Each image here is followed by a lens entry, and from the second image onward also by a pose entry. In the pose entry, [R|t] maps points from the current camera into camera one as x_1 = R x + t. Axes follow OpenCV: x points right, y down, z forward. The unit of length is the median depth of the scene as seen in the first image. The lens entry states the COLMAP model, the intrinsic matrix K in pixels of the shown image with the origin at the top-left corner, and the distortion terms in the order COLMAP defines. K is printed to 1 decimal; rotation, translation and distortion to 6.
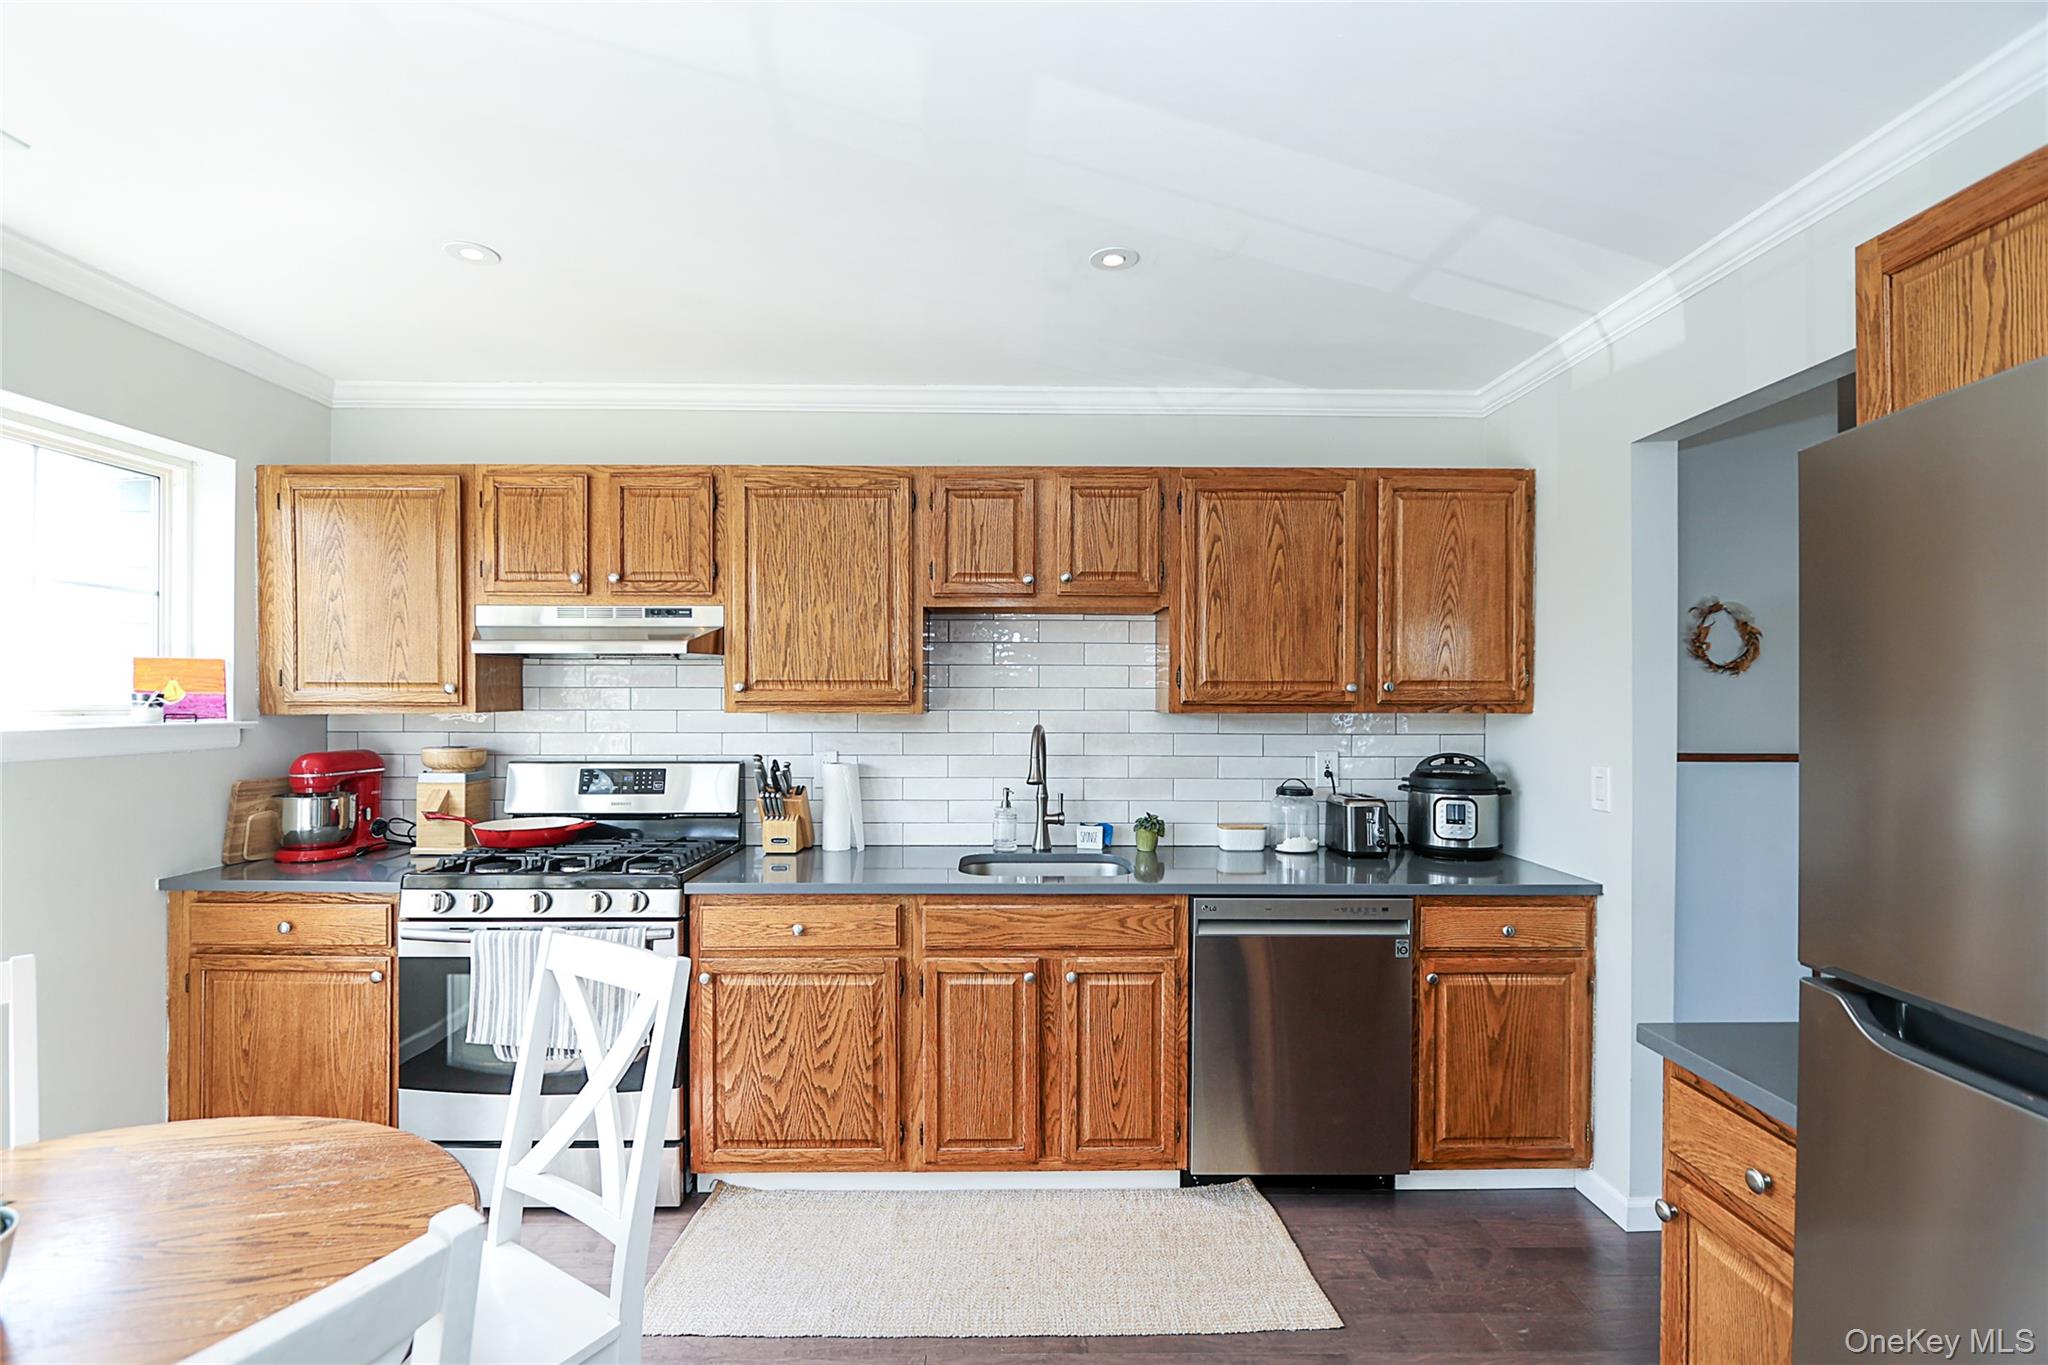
lens RADIAL K [[893.4, 0, 1027.1], [0, 893.4, 699.1], [0, 0, 1]] dist [-0.001175, 0.000156]
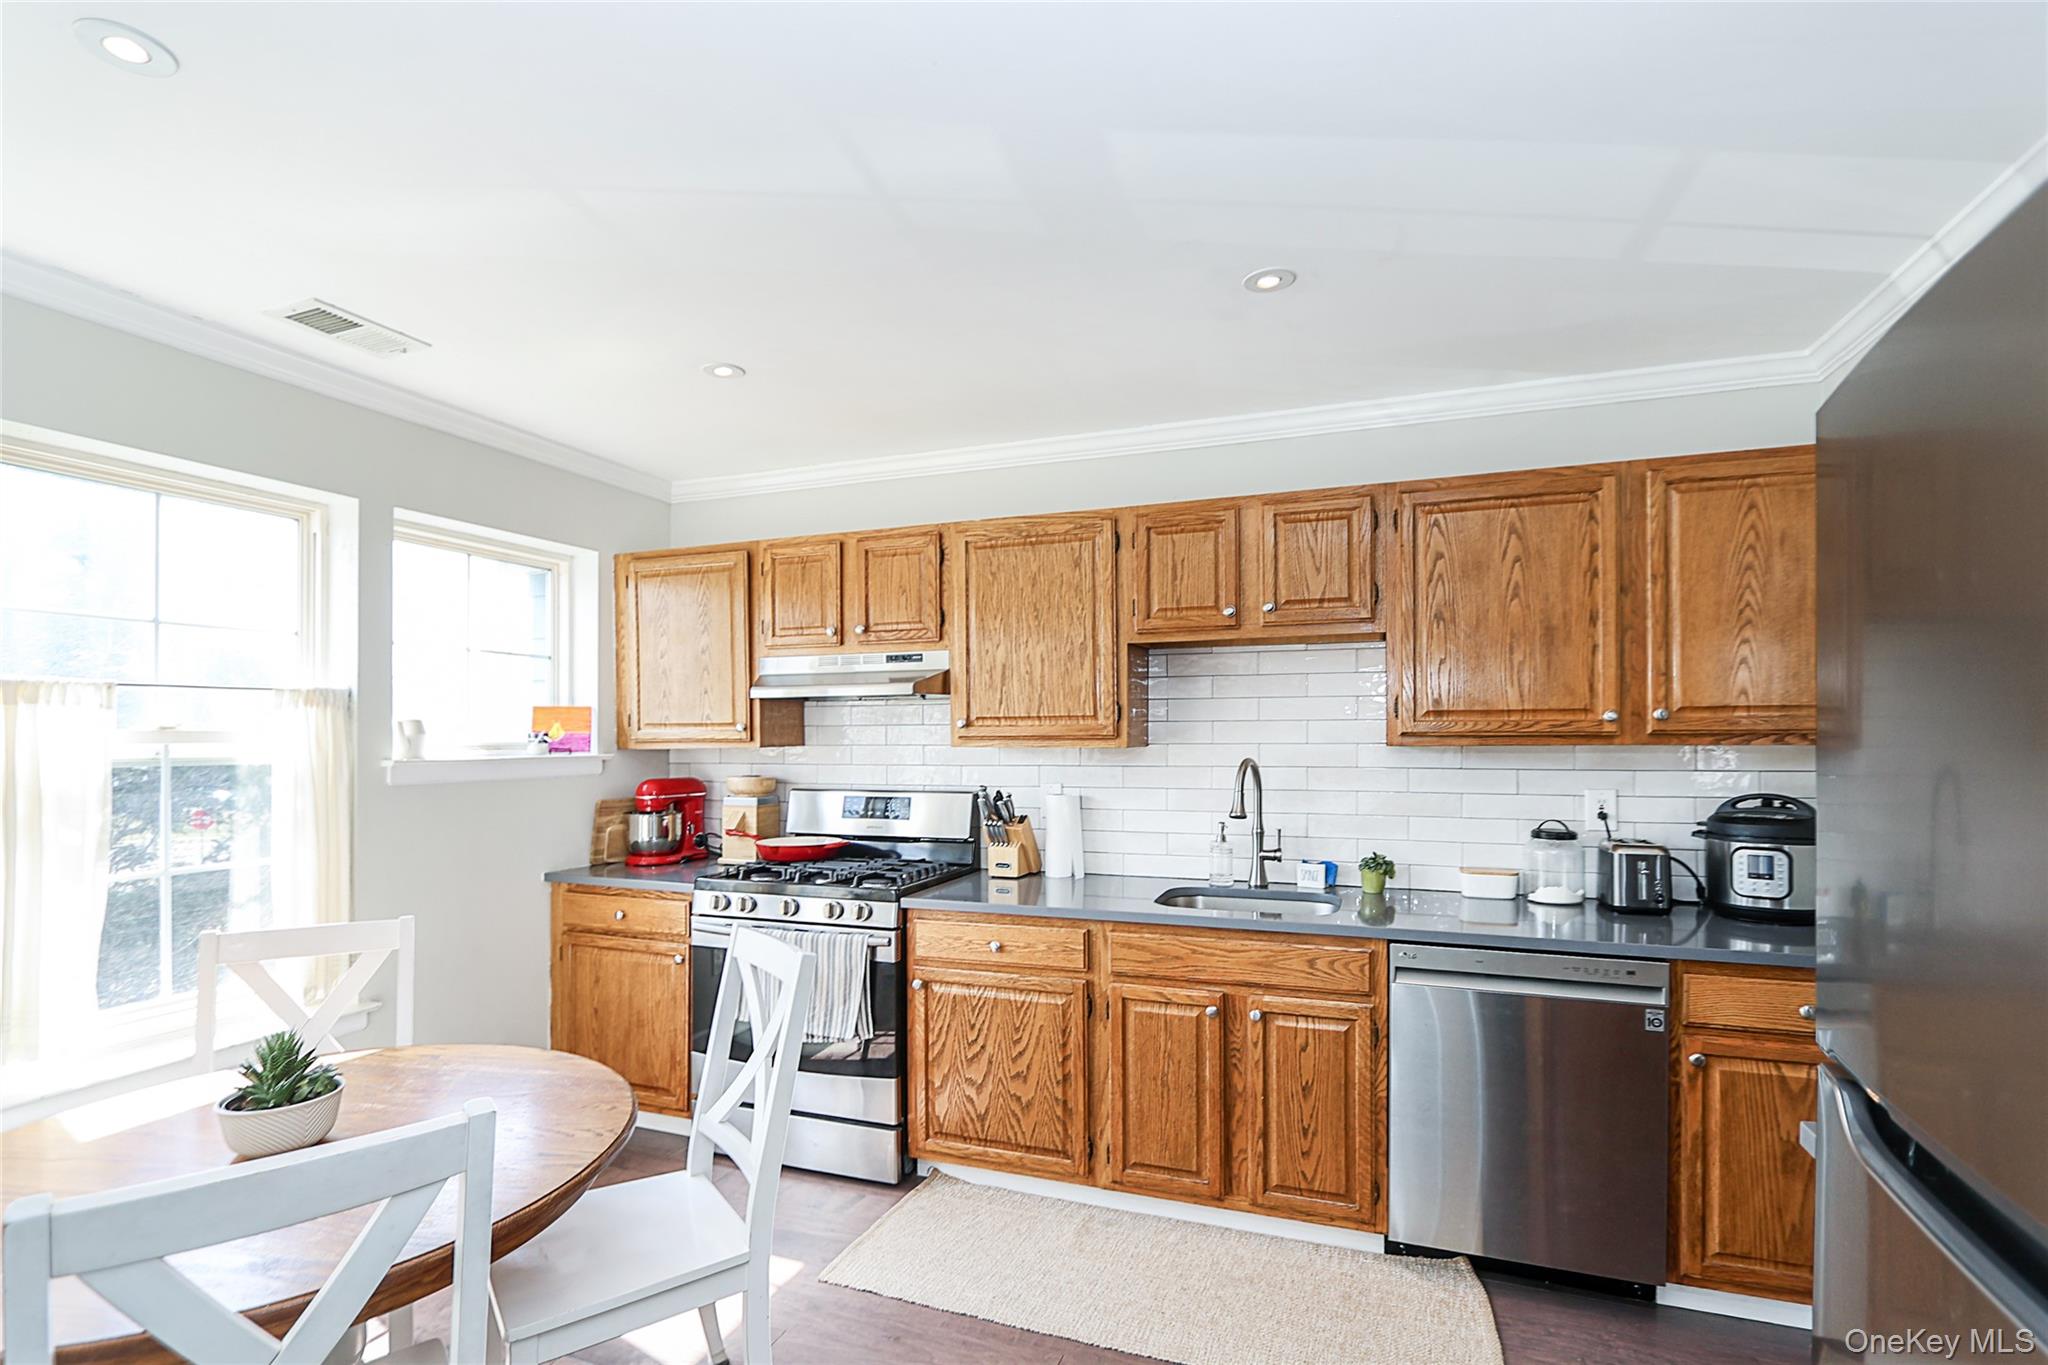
lens RADIAL K [[886.2, 0, 1020.3], [0, 886.2, 730.2], [0, 0, 1]] dist [0.001016, -0.000487]
pose [[0.941641, -0.009005, -0.336498, 0.112630], [0.007482, 0.999955, -0.005822, 0.001739], [0.336535, 0.002964, 0.941666, -0.002799]]
